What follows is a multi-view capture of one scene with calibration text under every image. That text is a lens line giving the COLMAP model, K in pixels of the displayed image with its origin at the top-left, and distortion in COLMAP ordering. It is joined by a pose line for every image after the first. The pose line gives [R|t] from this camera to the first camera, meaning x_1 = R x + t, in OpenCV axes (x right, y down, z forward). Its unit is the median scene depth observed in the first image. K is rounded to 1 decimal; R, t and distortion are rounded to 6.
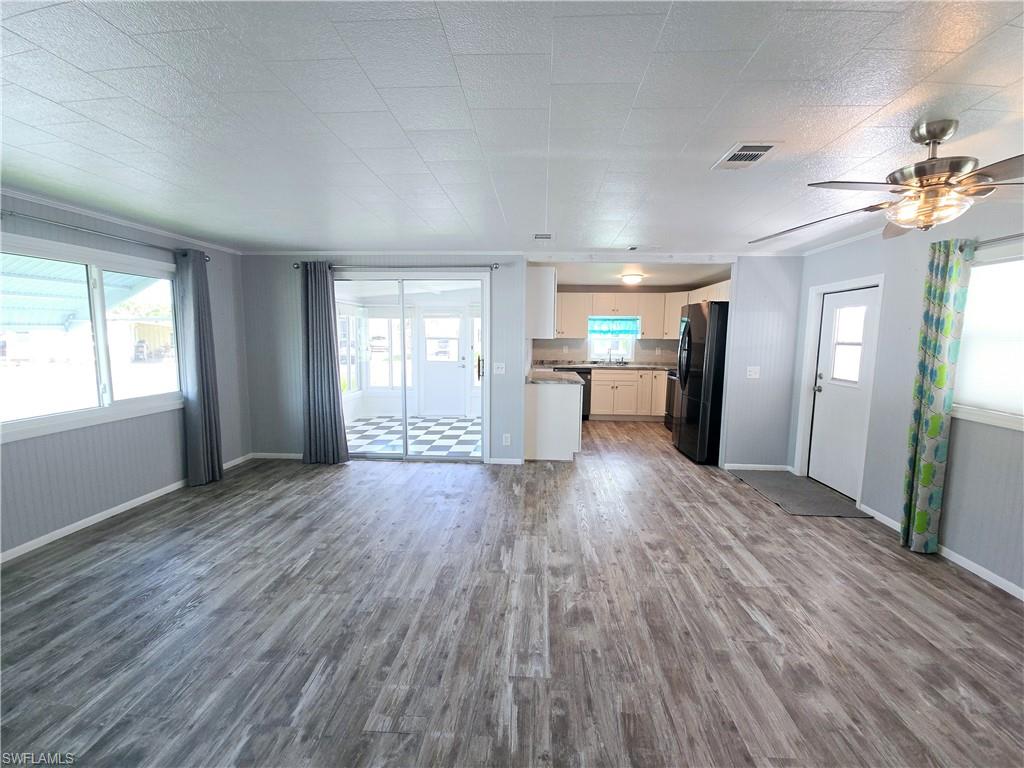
lens RADIAL K [[417.3, 0, 512.9], [0, 417.3, 381.1], [0, 0, 1]] dist [-0.003078, -0.002122]
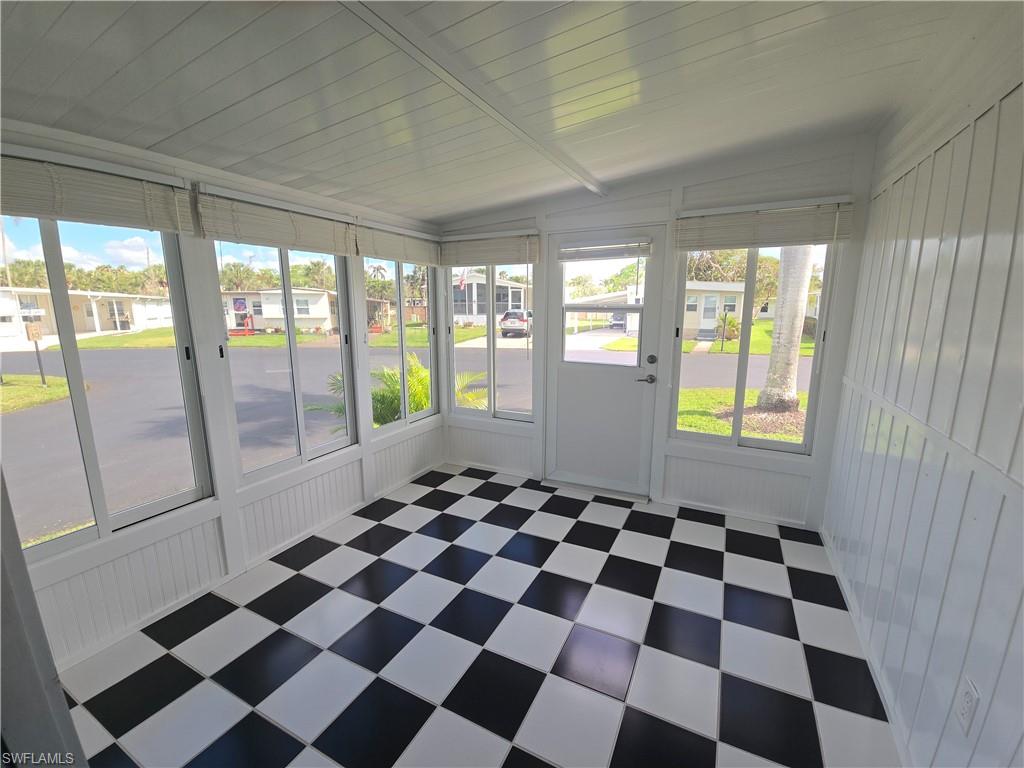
lens RADIAL K [[417.3, 0, 514.7], [0, 417.3, 383.5], [0, 0, 1]] dist [-0.003078, -0.002122]
pose [[0.916373, 0.060739, -0.395690, -0.079845], [-0.031177, 0.996249, 0.080724, -0.058491], [0.399109, -0.061636, 0.914830, 0.582965]]
